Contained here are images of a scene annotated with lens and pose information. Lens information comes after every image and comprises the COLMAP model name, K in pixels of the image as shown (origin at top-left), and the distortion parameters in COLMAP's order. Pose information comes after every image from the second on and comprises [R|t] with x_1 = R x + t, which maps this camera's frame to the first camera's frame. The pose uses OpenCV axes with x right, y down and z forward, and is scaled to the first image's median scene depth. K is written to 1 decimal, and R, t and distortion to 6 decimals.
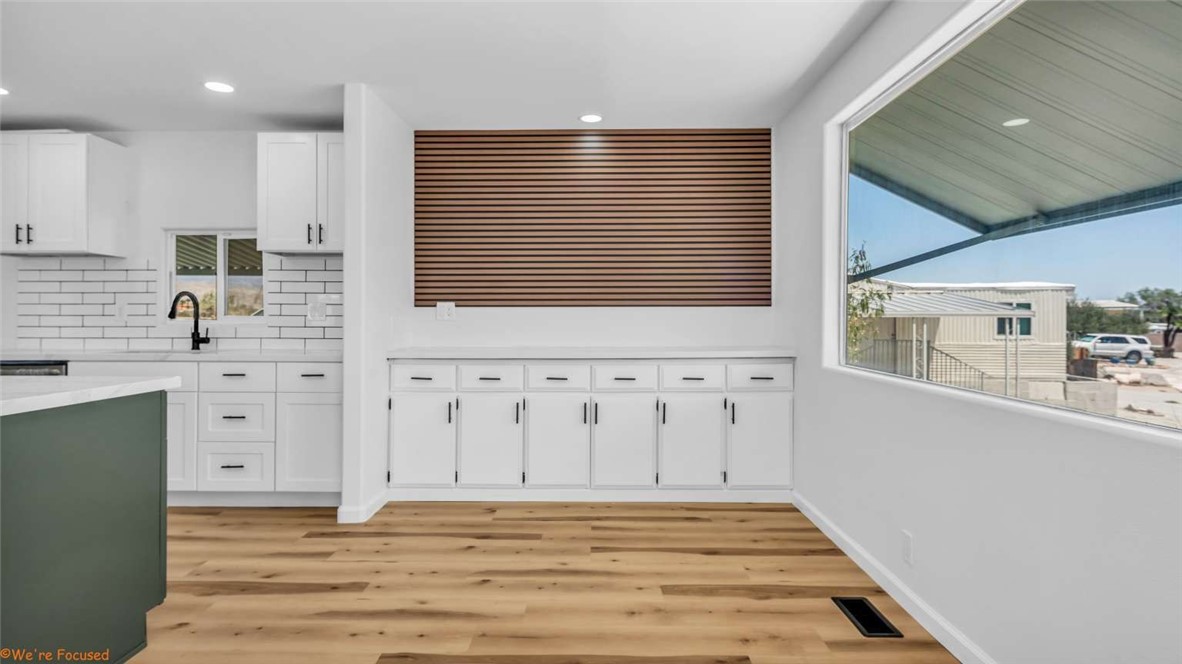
lens RADIAL K [[571.7, 0, 590.3], [0, 571.7, 321.7], [0, 0, 1]] dist [0.002145, 0.000388]
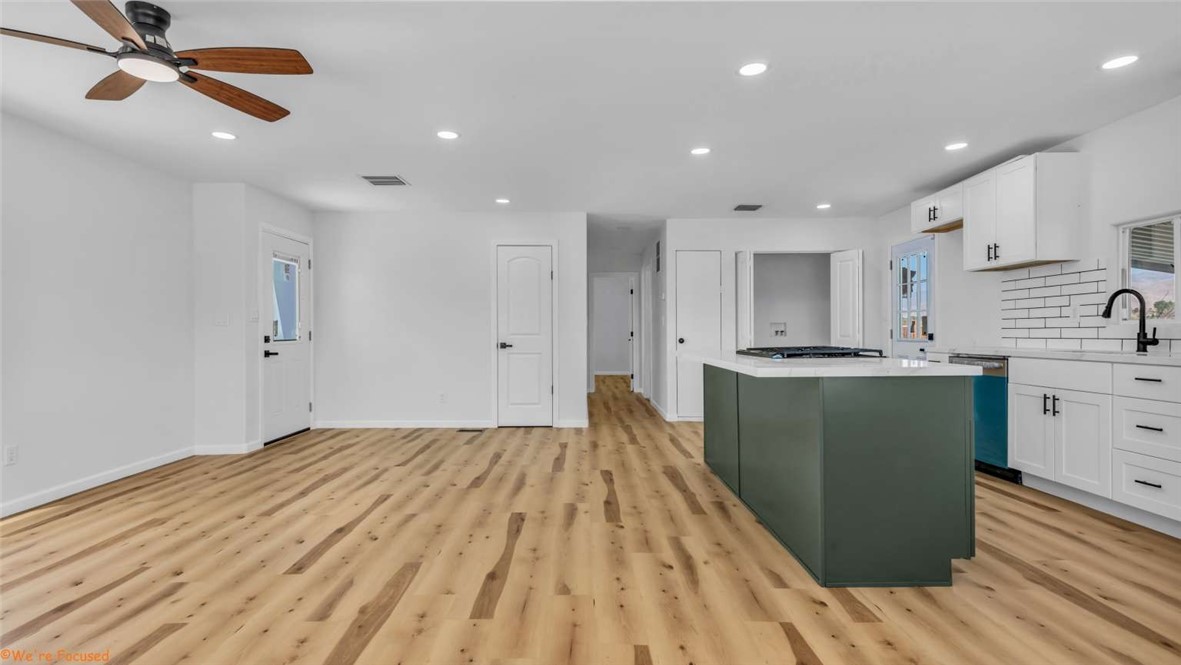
lens RADIAL K [[573.2, 0, 590.5], [0, 573.2, 332.5], [0, 0, 1]] dist [0.001358, 0.000308]
pose [[0.019201, -0.002688, -0.999812, 0.206743], [0.006513, 0.999976, -0.002564, 0.015204], [0.999794, -0.006463, 0.019218, 0.109306]]
